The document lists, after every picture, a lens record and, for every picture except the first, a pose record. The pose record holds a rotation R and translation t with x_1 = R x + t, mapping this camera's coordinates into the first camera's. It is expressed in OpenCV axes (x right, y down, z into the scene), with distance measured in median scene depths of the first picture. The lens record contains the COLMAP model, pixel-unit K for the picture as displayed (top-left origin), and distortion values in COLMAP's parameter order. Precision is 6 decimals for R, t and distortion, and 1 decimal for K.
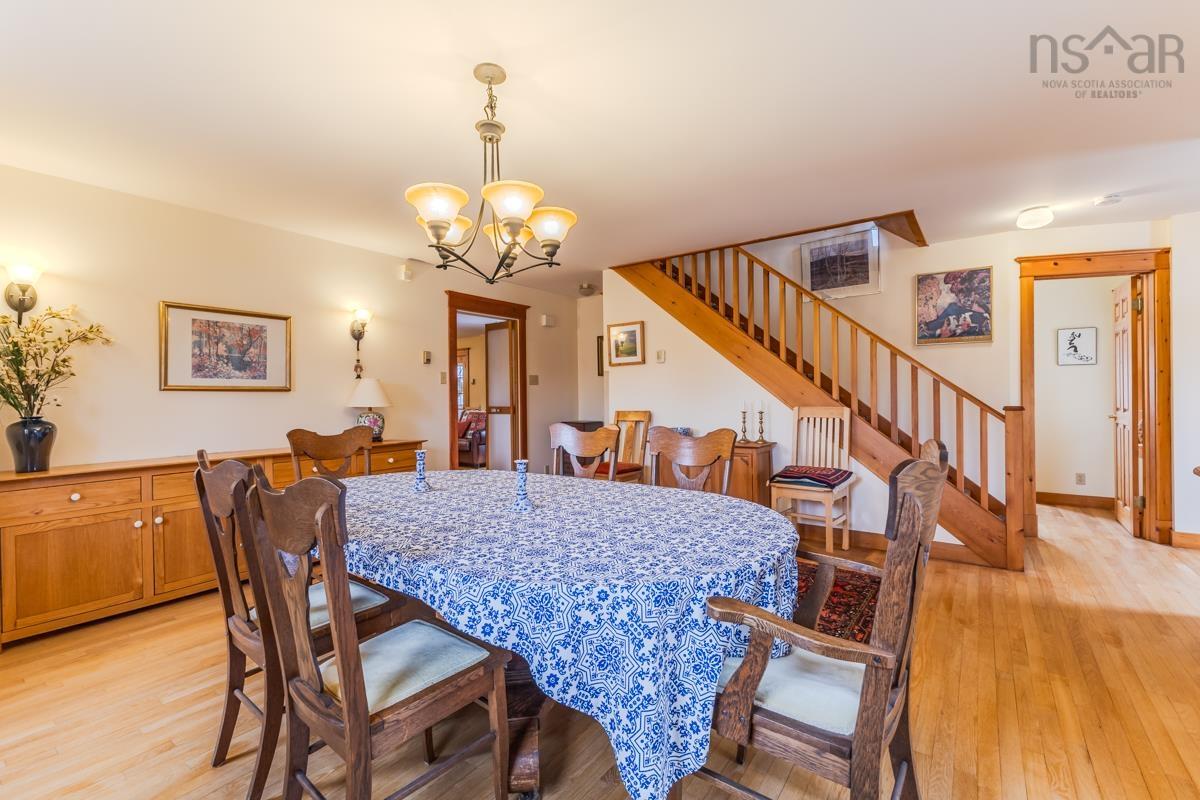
lens RADIAL K [[520.8, 0, 600.7], [0, 520.8, 396.7], [0, 0, 1]] dist [0.012875, -0.003068]
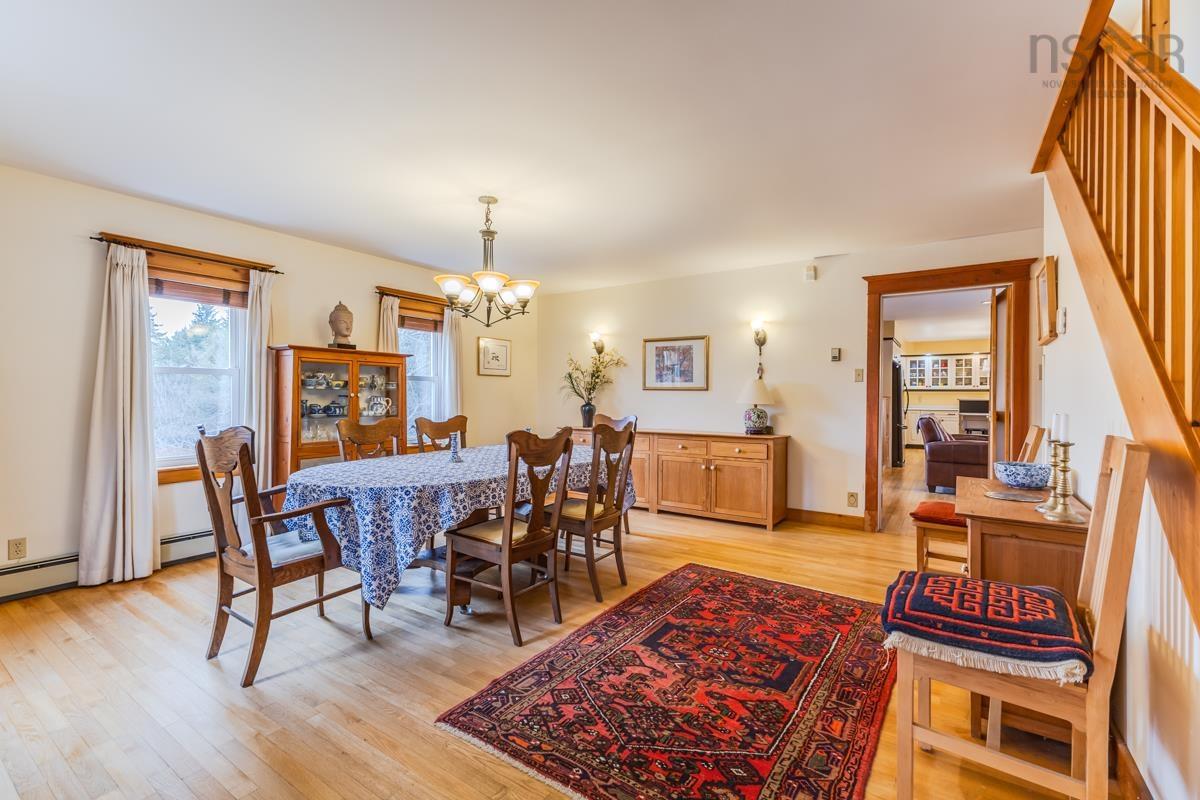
lens RADIAL K [[520.8, 0, 597.0], [0, 520.8, 395.7], [0, 0, 1]] dist [0.012875, -0.003068]
pose [[0.033051, 0.009337, -0.999410, 0.768060], [-0.008937, 0.999919, 0.009046, -0.006142], [0.999414, 0.008633, 0.033132, 0.678516]]
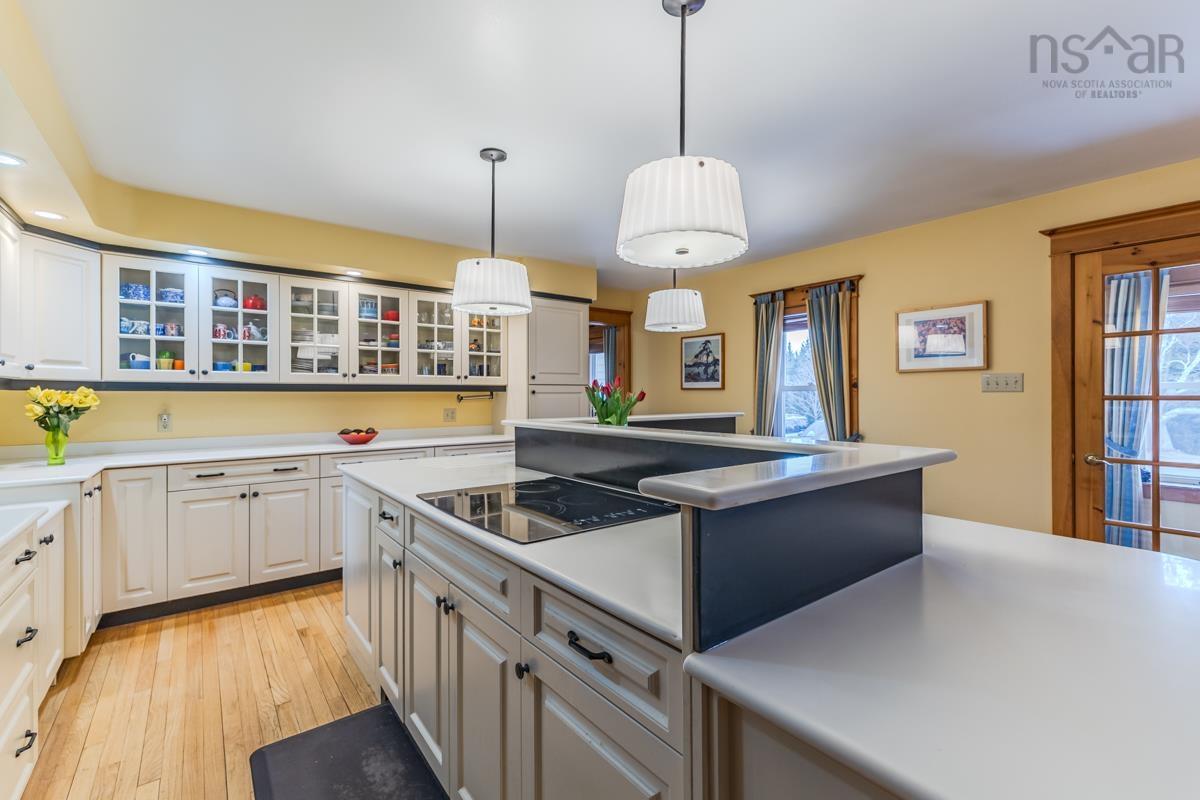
lens RADIAL K [[520.8, 0, 601.7], [0, 520.8, 395.2], [0, 0, 1]] dist [0.012875, -0.003068]
pose [[0.962155, 0.008748, -0.272363, -1.508012], [-0.008735, 0.999961, 0.001262, -0.021145], [0.272364, 0.001165, 0.962194, 2.170998]]
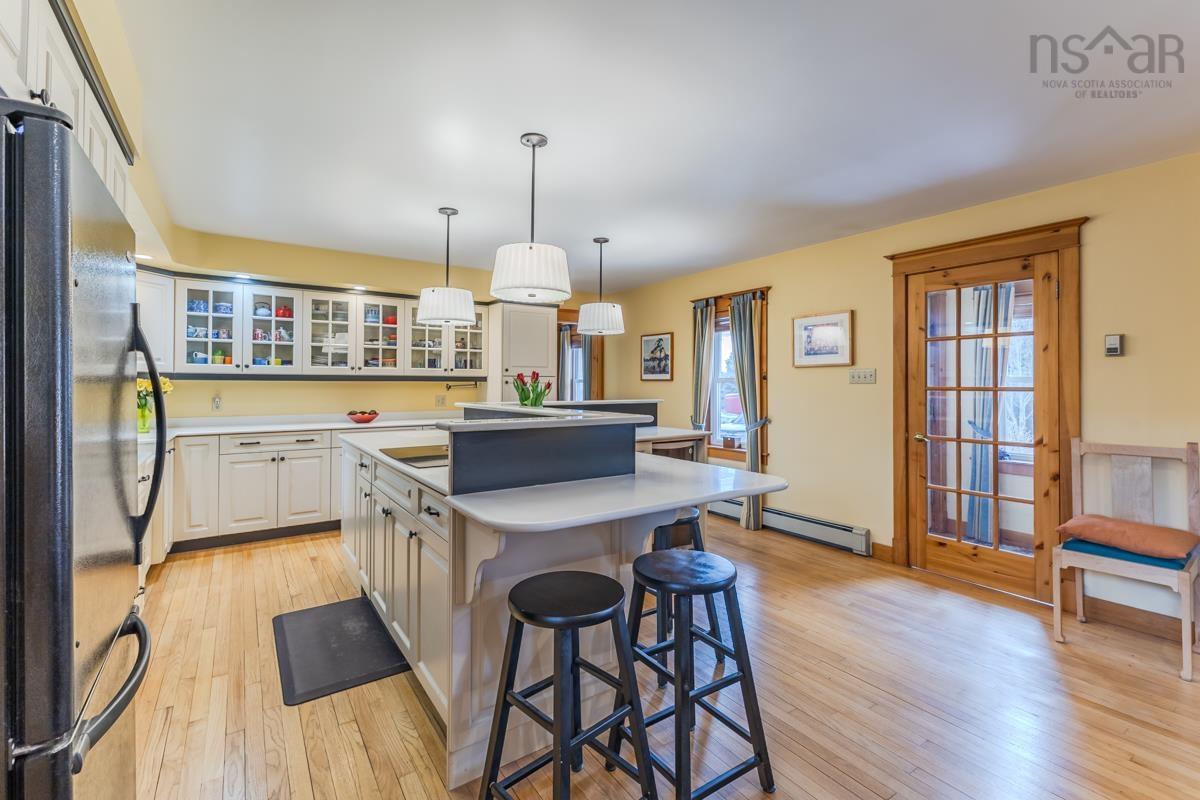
lens RADIAL K [[520.8, 0, 597.7], [0, 520.8, 379.6], [0, 0, 1]] dist [0.012875, -0.003068]
pose [[0.945084, 0.009745, -0.326684, -1.269969], [-0.013476, 0.999867, -0.009161, -0.022461], [0.326551, 0.013060, 0.945089, 1.990310]]
